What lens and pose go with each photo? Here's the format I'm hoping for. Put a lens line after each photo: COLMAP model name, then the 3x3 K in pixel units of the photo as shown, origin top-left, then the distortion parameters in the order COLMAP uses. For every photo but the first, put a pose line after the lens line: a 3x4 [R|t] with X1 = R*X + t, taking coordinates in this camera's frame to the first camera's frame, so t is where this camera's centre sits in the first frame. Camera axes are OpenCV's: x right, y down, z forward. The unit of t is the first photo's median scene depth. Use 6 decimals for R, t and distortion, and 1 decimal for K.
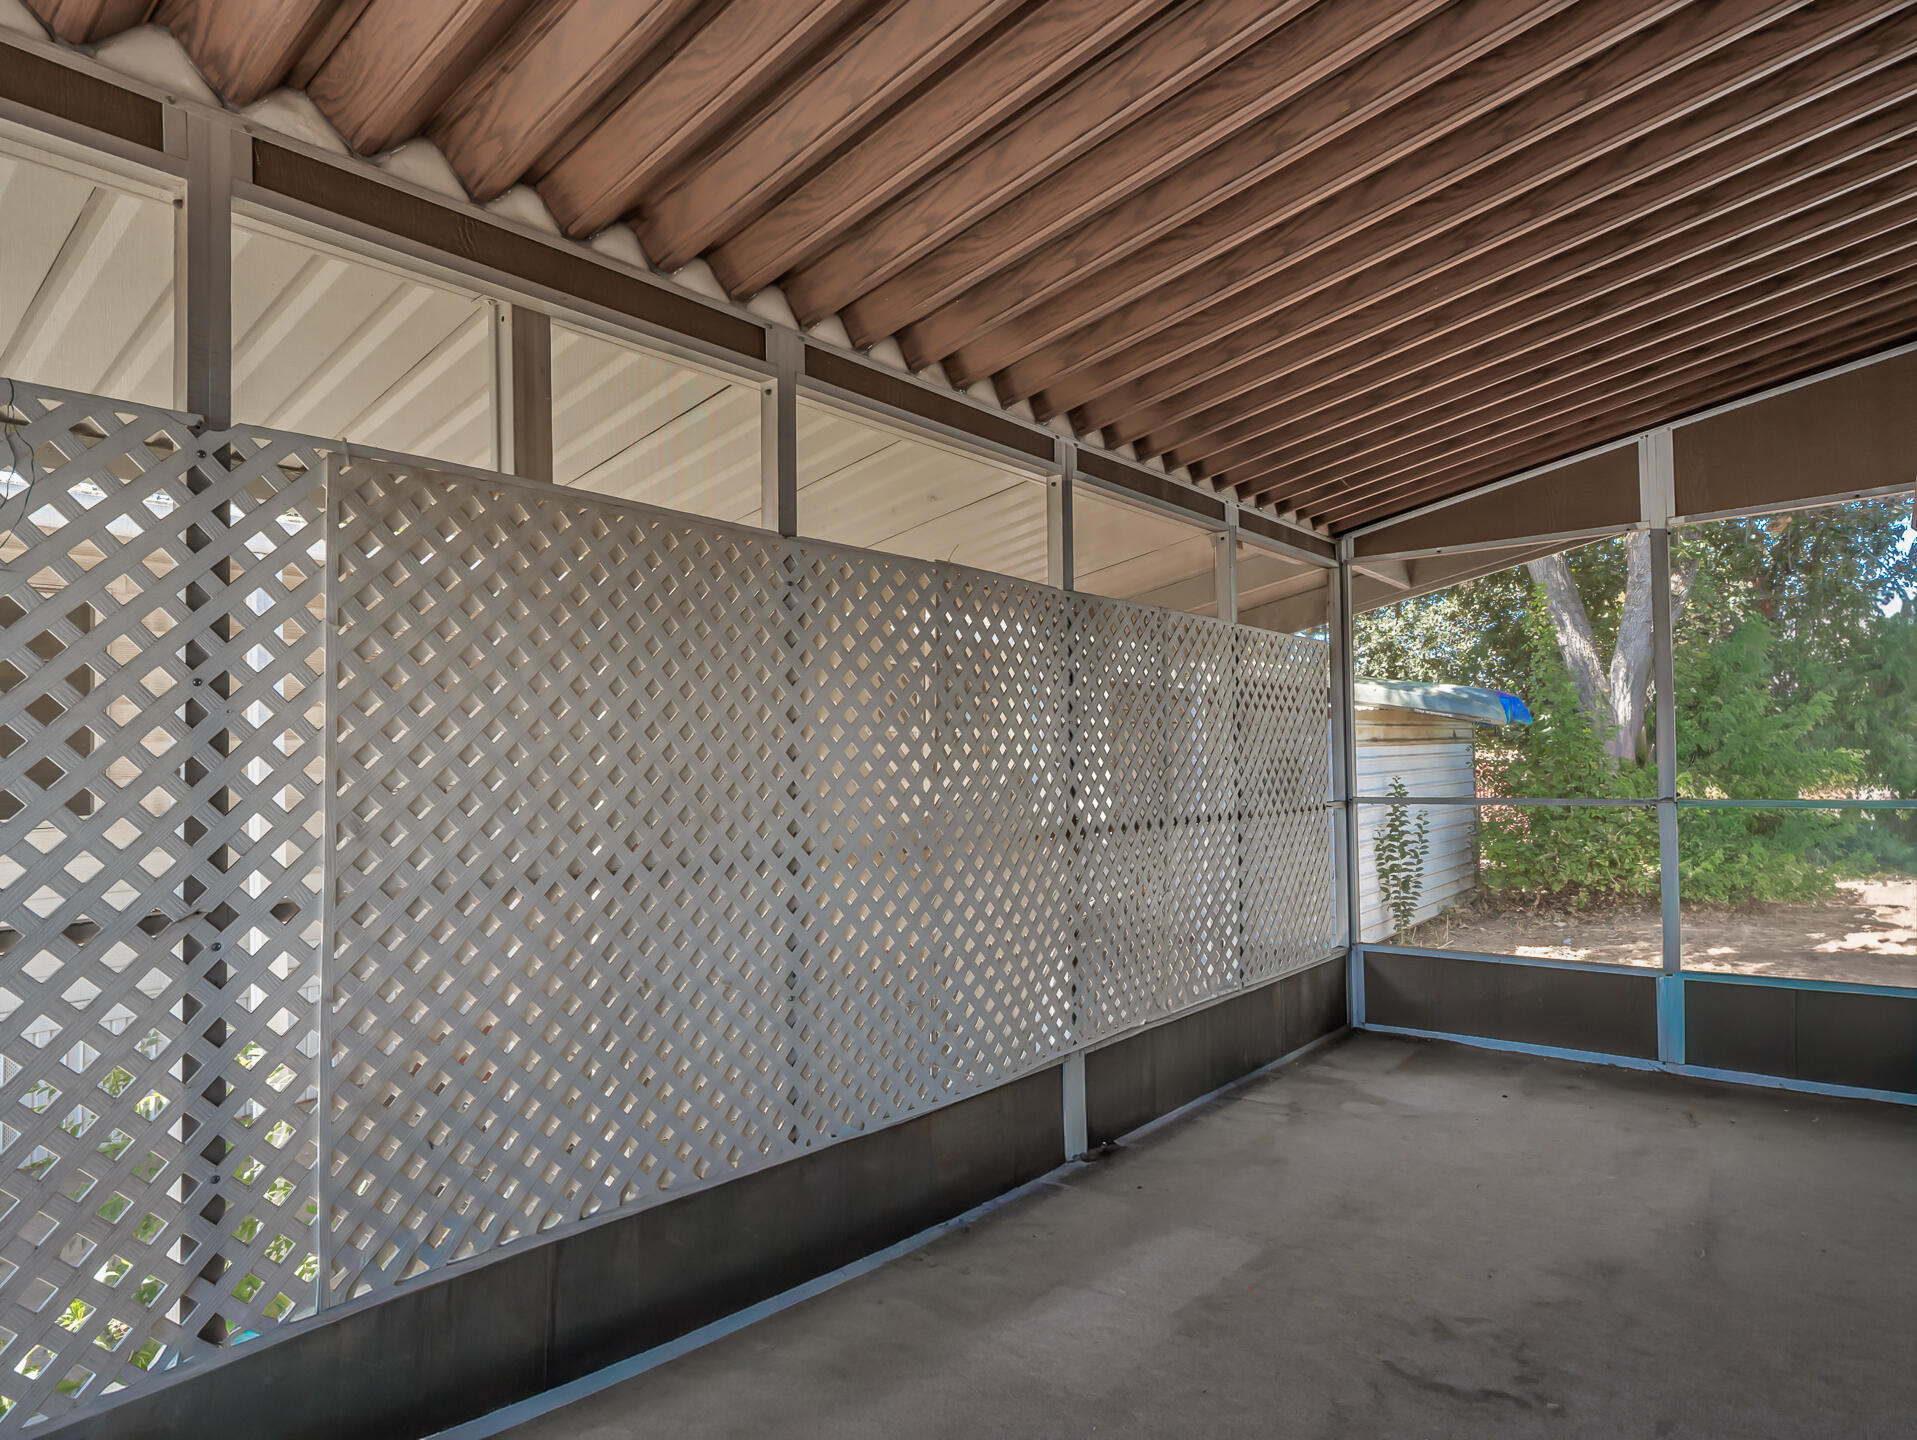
lens RADIAL K [[1153.6, 0, 957.7], [0, 1153.6, 722.0], [0, 0, 1]] dist [0.002173, 0.001605]
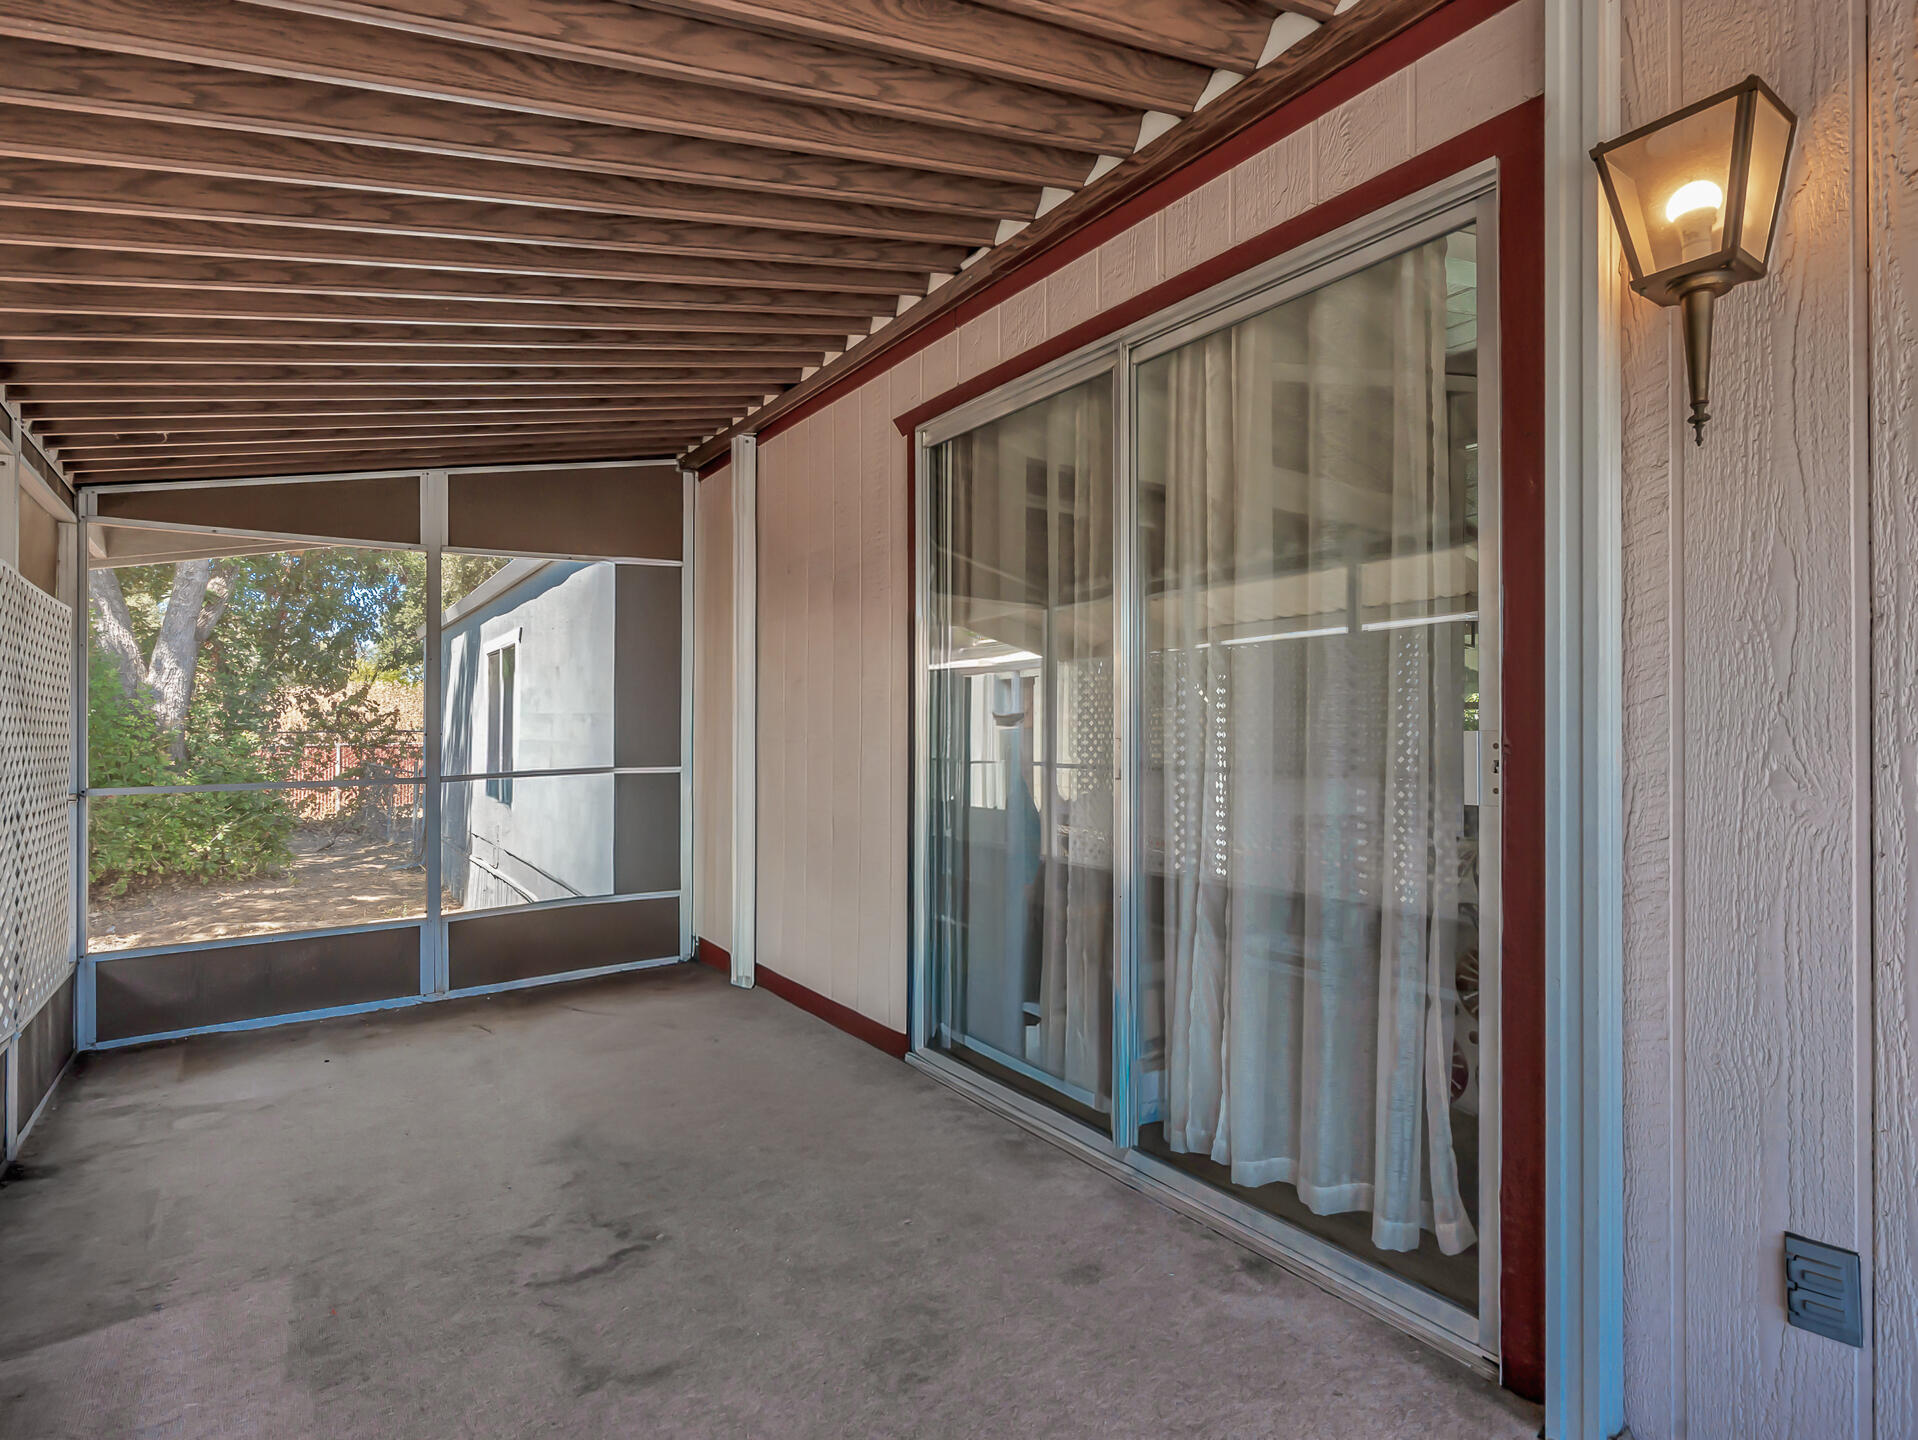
lens RADIAL K [[973.9, 0, 974.2], [0, 973.9, 723.2], [0, 0, 1]] dist [0.001332, -0.000146]
pose [[0.276625, 0.016731, 0.960832, -0.241285], [-0.025047, 0.999634, -0.010196, 0.007749], [-0.960651, -0.021246, 0.276943, 0.195110]]
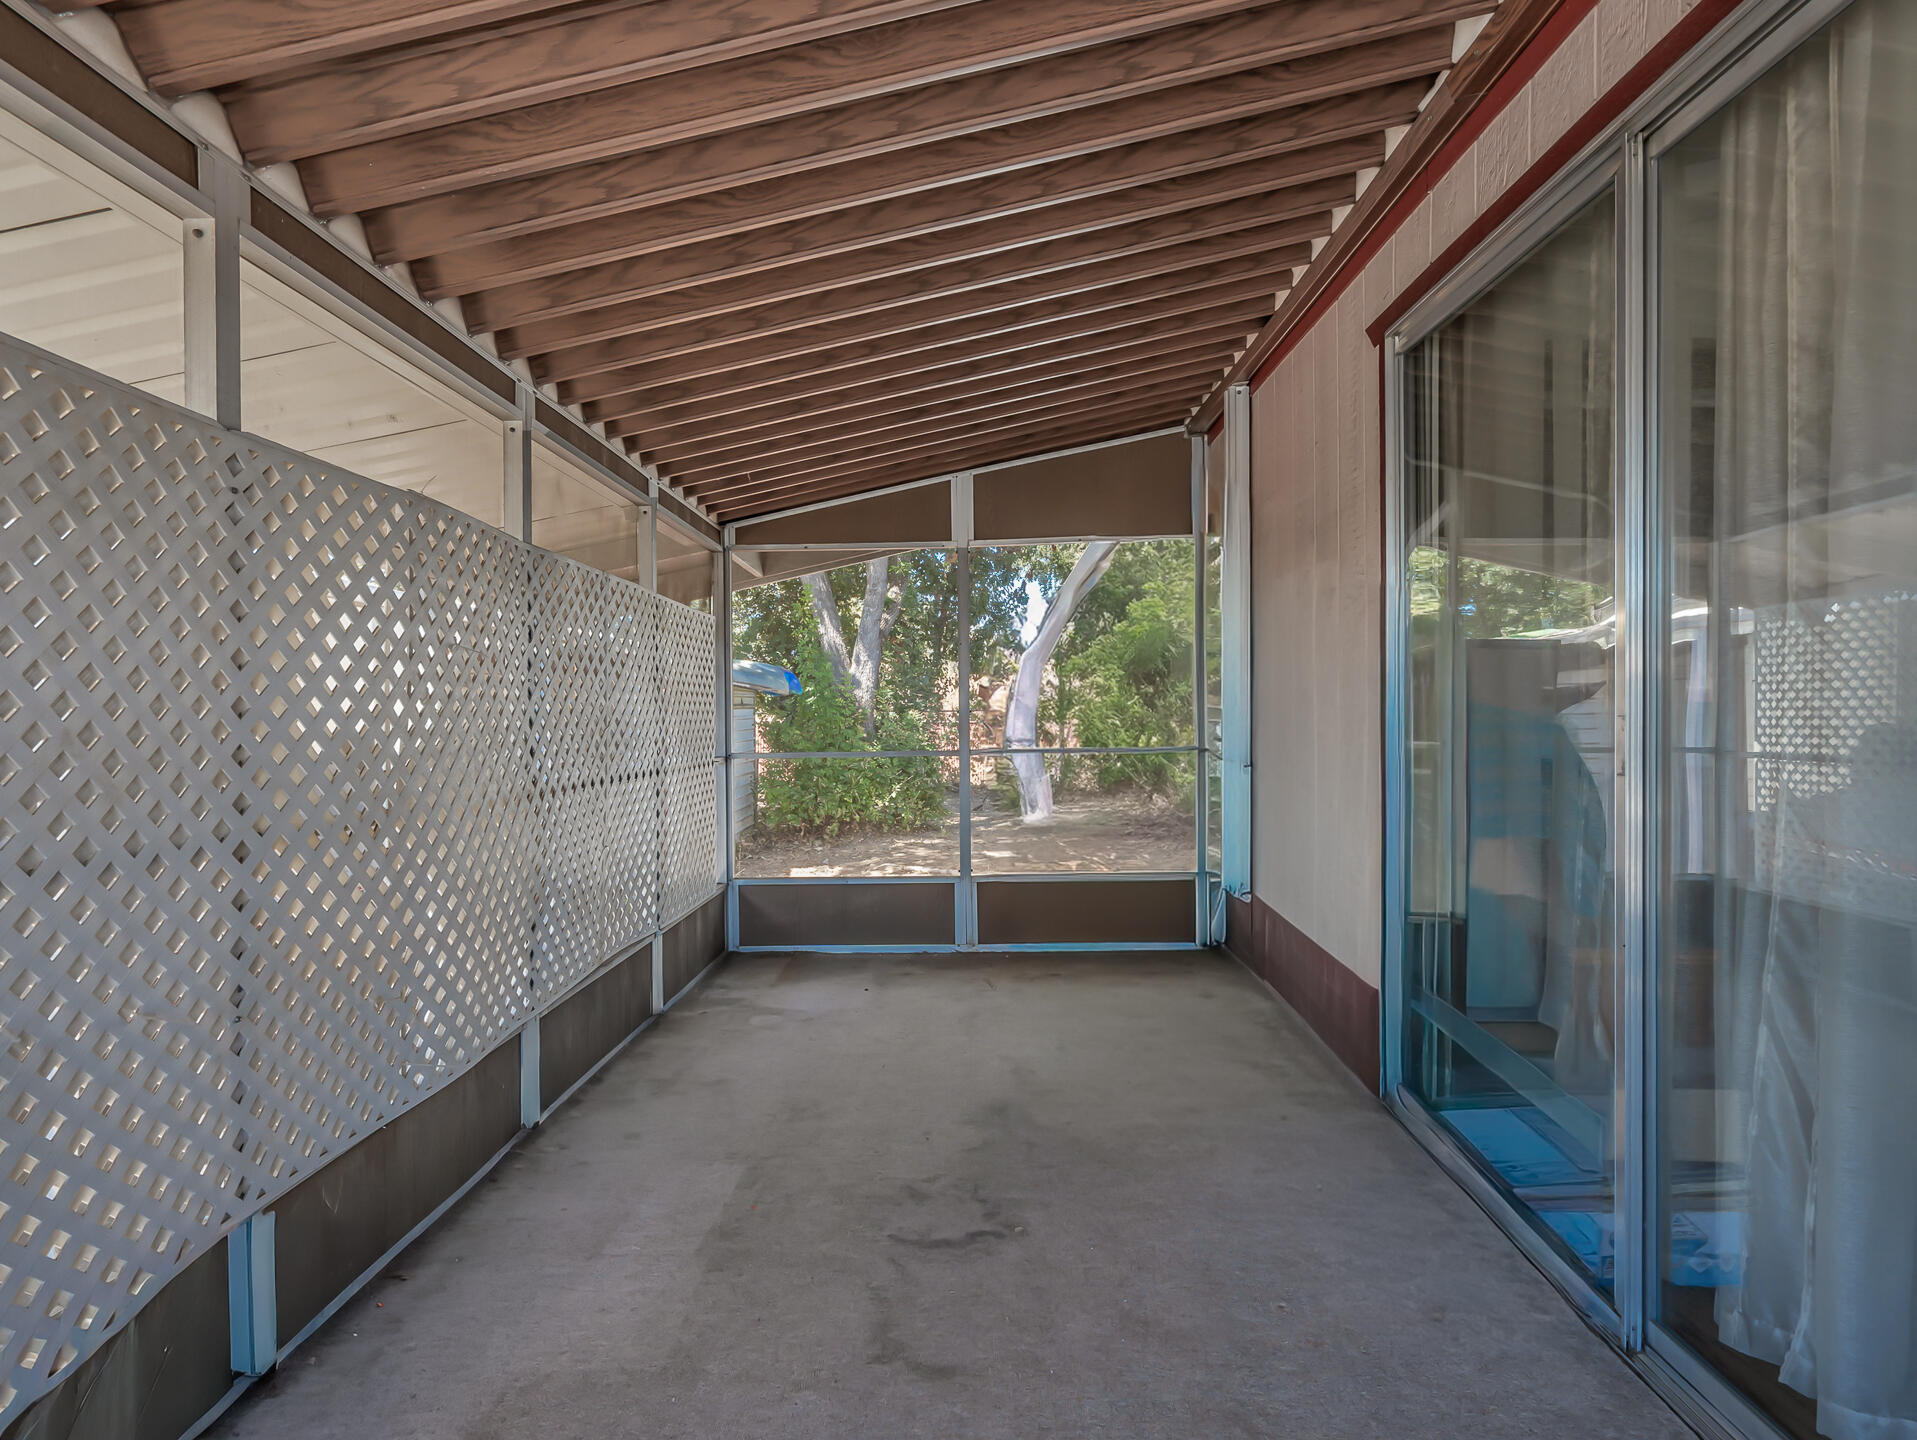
lens RADIAL K [[985.9, 0, 958.5], [0, 985.9, 720.0], [0, 0, 1]] dist [-0.000735, 0.001750]
pose [[0.792126, 0.002046, 0.610355, -0.104473], [-0.020185, 0.999535, 0.022847, 0.006349], [-0.610024, -0.030417, 0.791799, 0.108377]]
